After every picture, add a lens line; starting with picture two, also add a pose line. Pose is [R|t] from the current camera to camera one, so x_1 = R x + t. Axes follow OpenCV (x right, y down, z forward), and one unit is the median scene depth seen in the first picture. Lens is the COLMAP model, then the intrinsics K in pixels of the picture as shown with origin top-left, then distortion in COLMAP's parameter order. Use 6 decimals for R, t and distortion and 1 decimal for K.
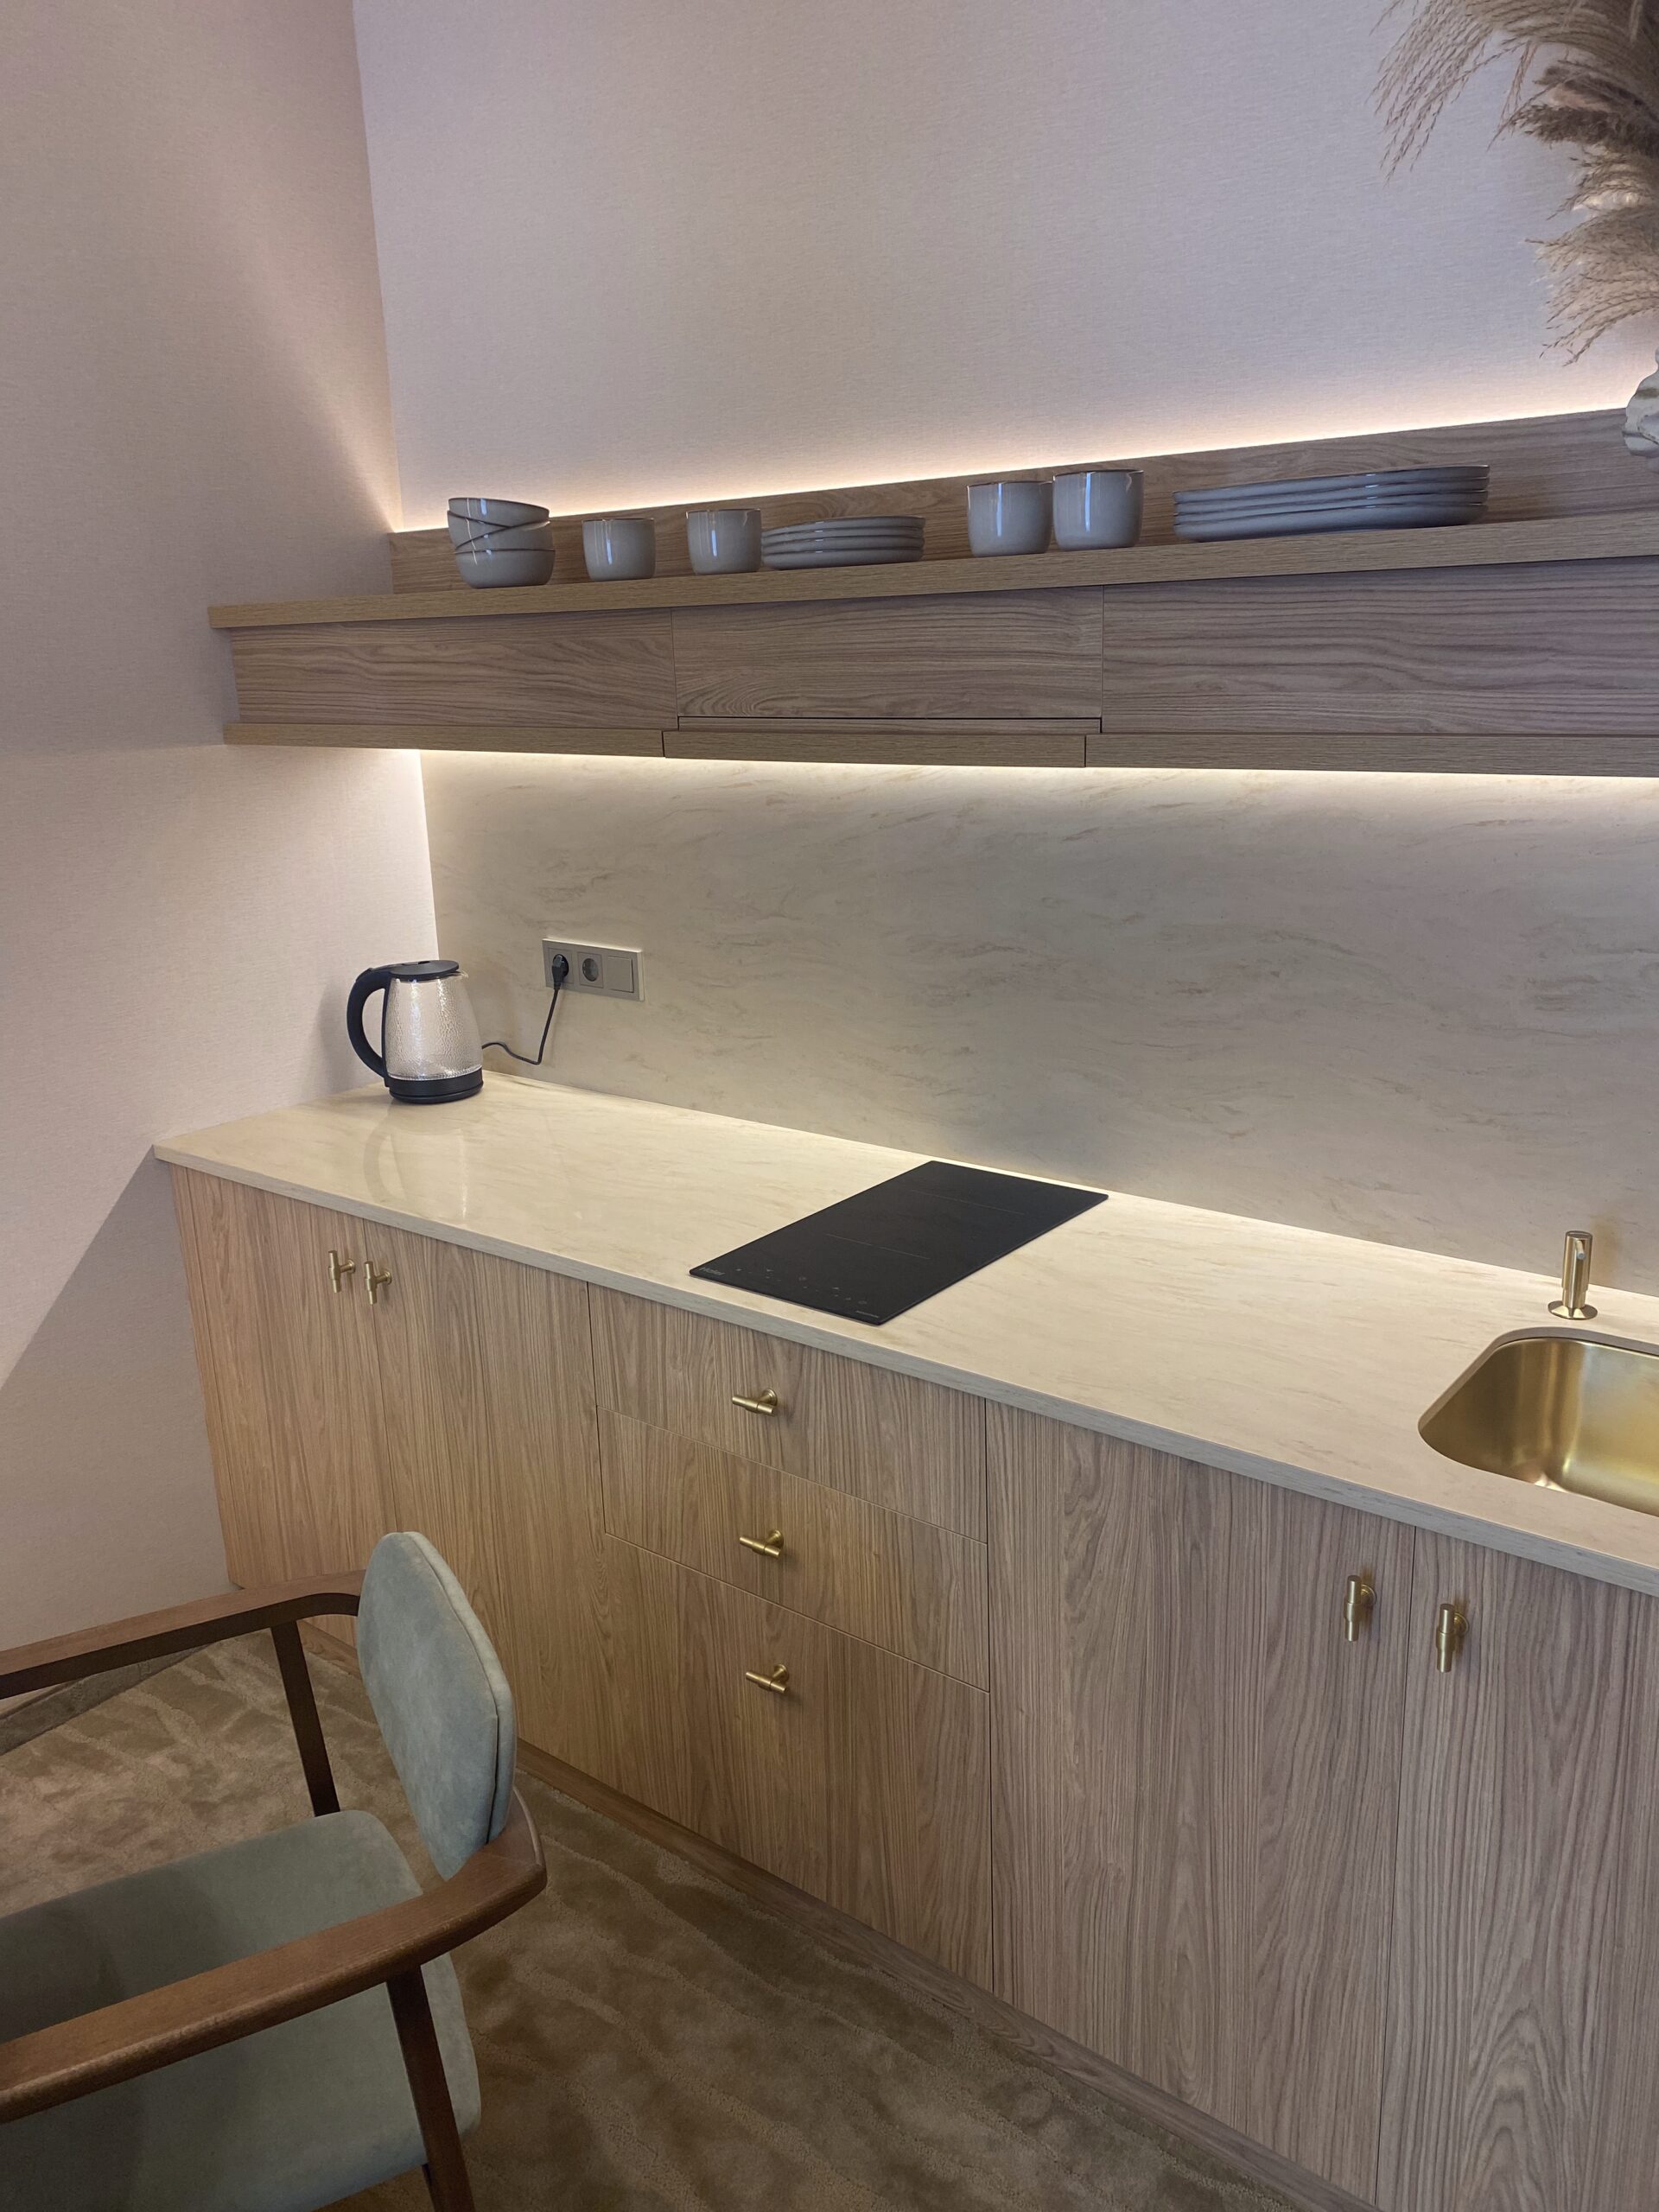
lens RADIAL K [[1730.2, 0, 870.1], [0, 1730.2, 1077.8], [0, 0, 1]] dist [-0.016776, 0.016557]
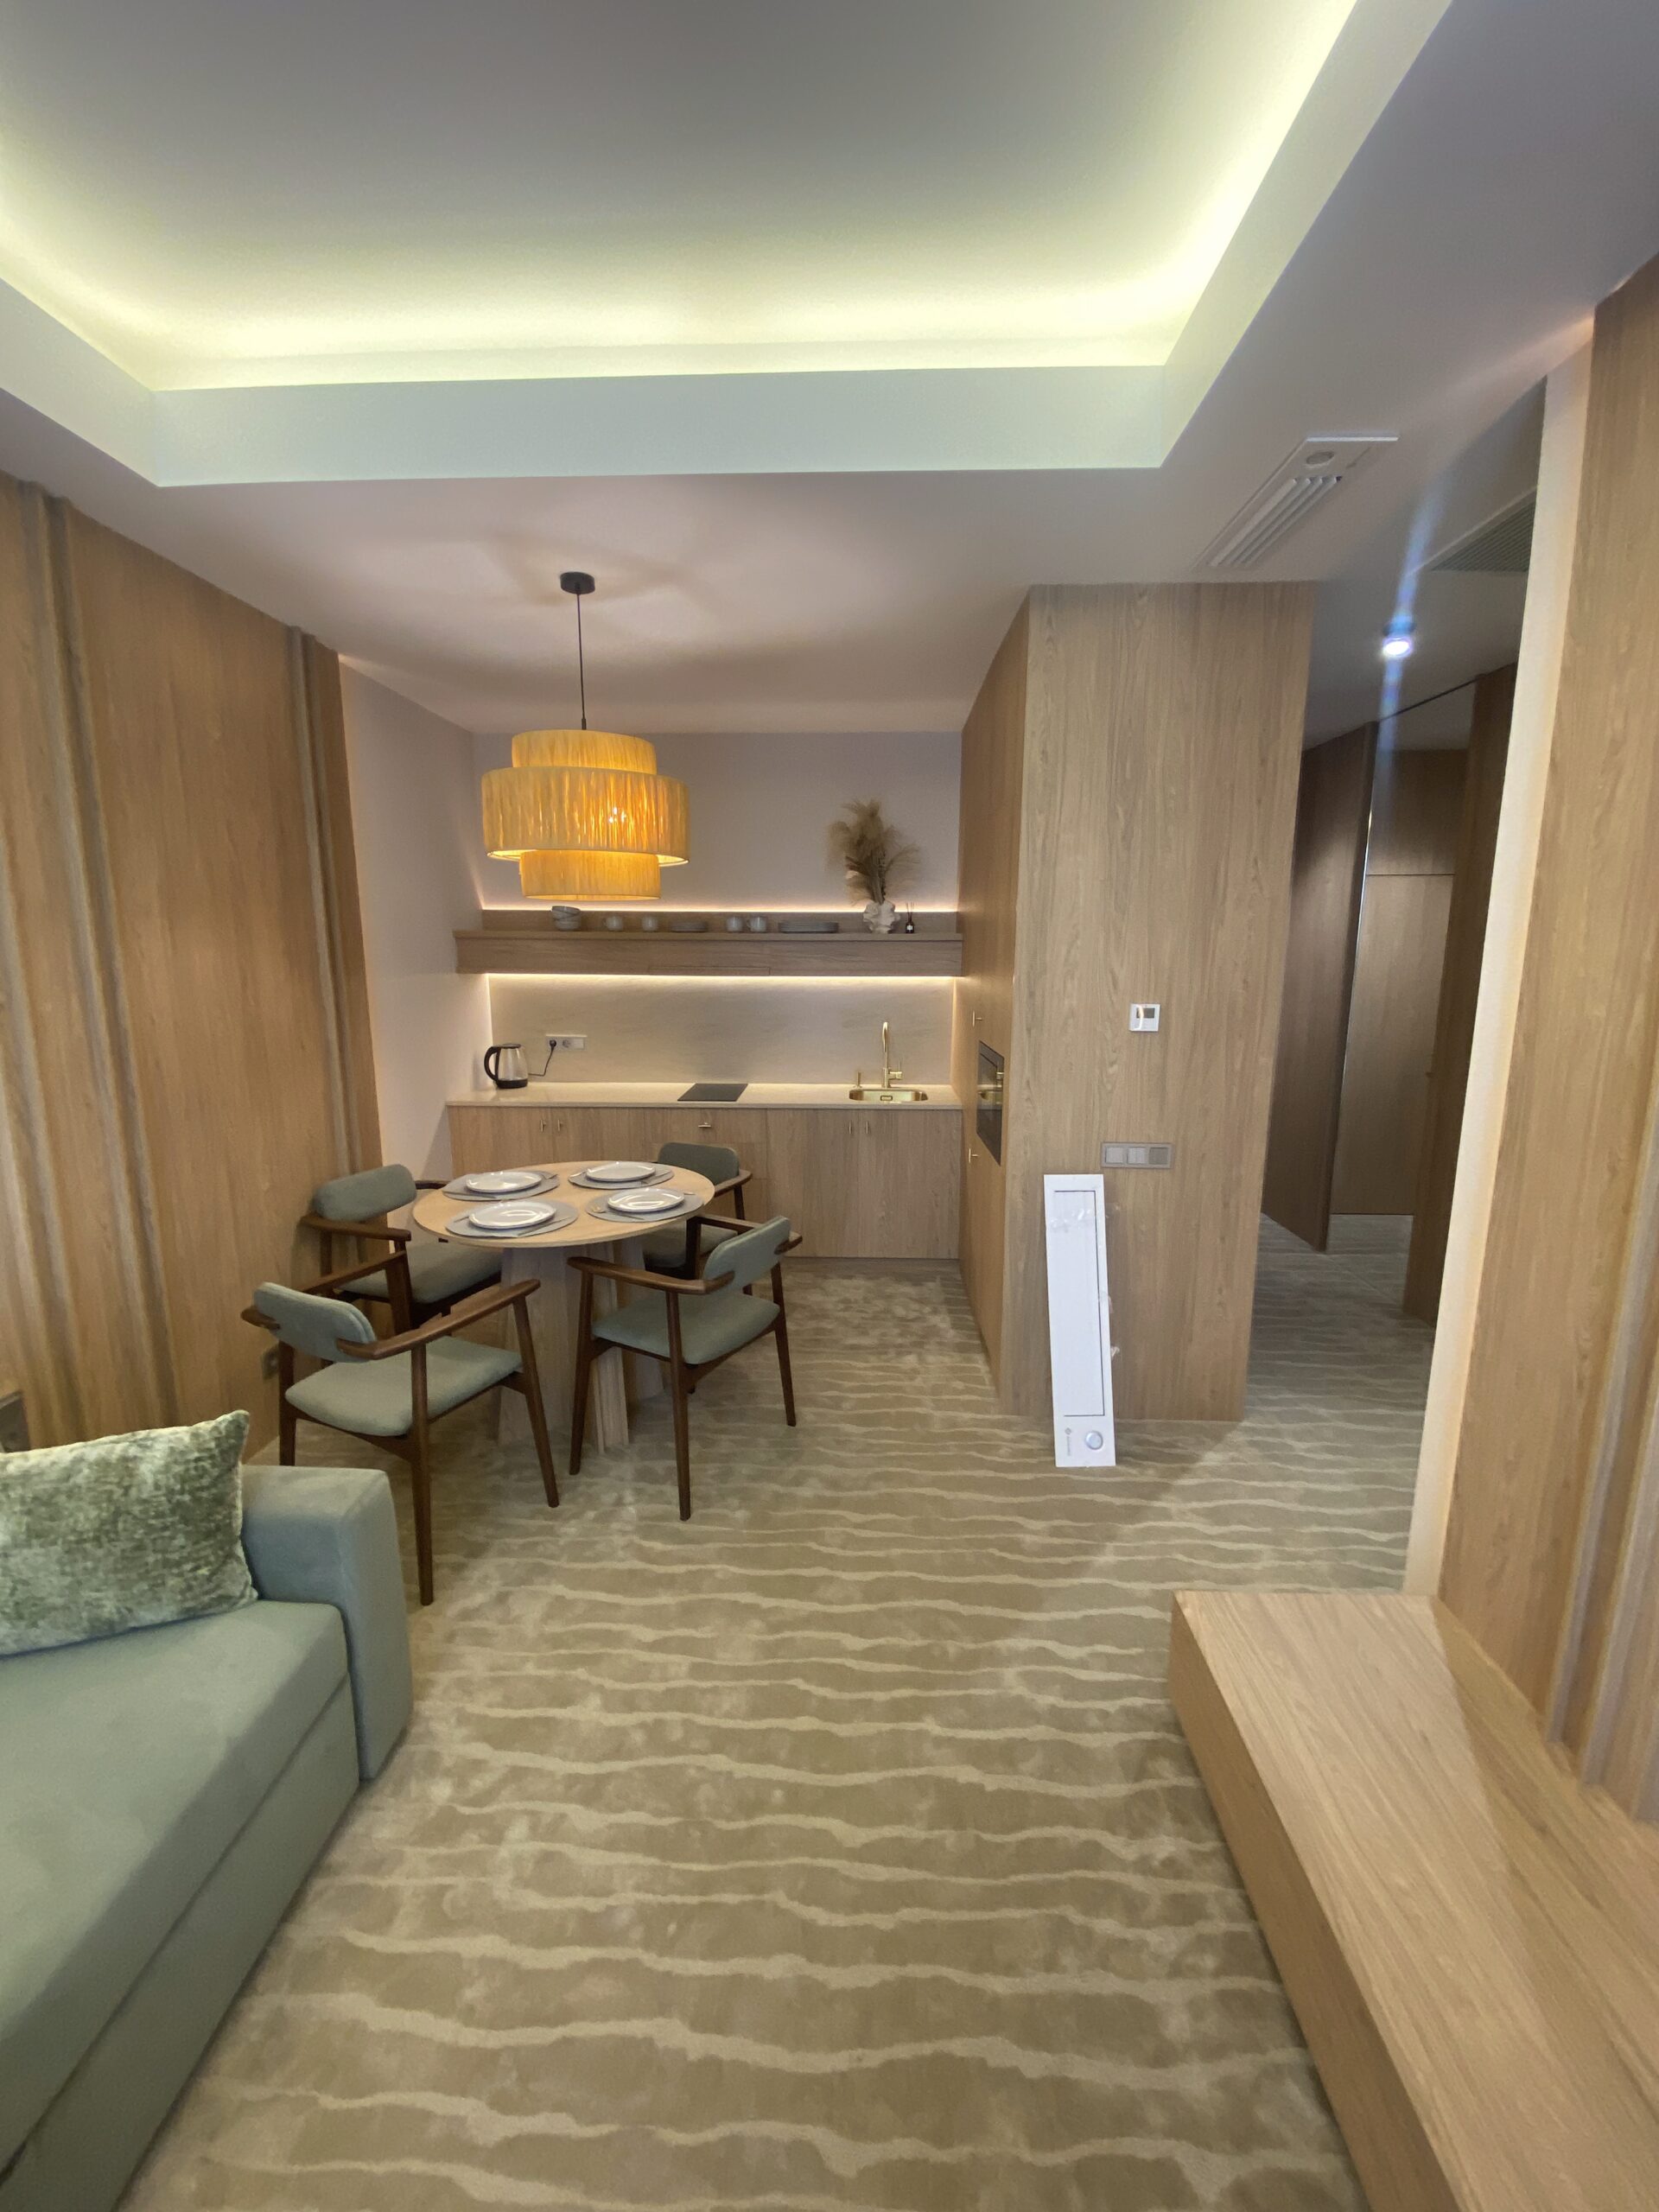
lens RADIAL K [[907.0, 0, 856.1], [0, 907.0, 1095.1], [0, 0, 1]] dist [0.007425, -0.014916]
pose [[0.802786, -0.068074, 0.592369, -1.167902], [0.122160, 0.991166, -0.051650, 0.299823], [-0.583620, 0.113828, 0.804009, -1.100593]]
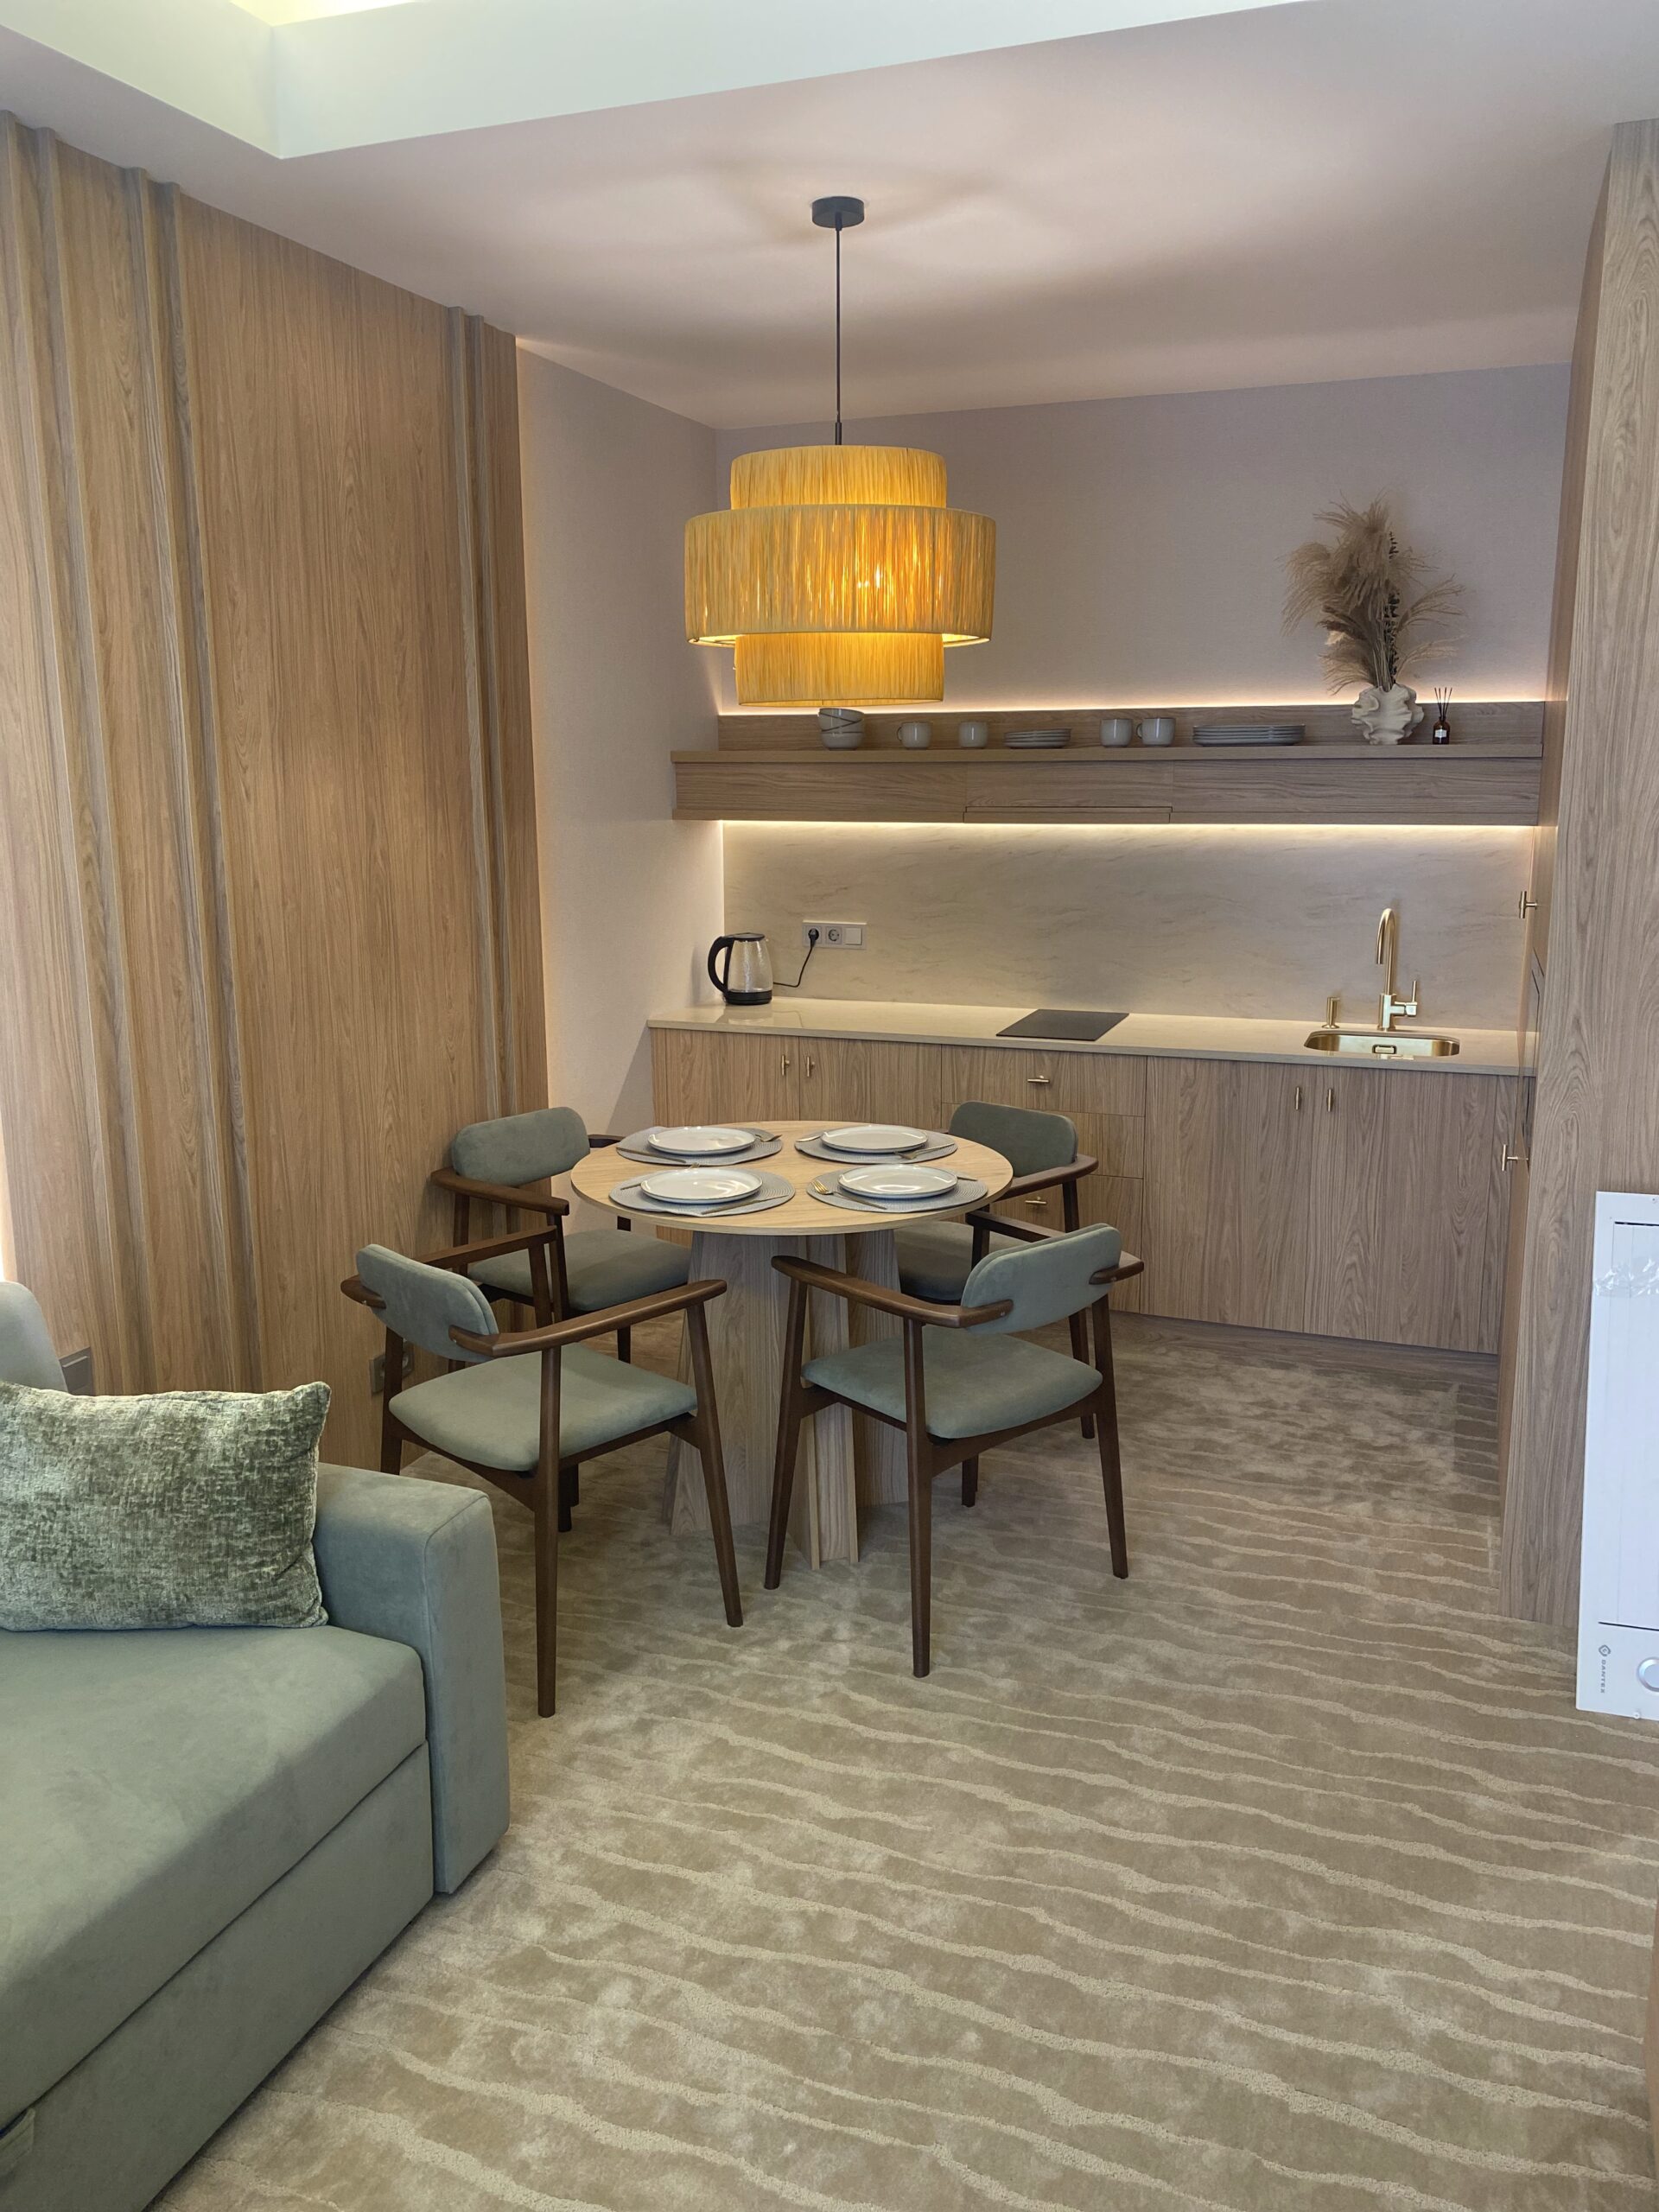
lens RADIAL K [[1730.2, 0, 860.1], [0, 1730.2, 1089.6], [0, 0, 1]] dist [-0.016776, 0.016557]
pose [[0.954878, -0.030379, 0.295441, -1.134975], [0.050491, 0.996879, -0.060682, 0.370517], [-0.292676, 0.072861, 0.953432, -1.401158]]
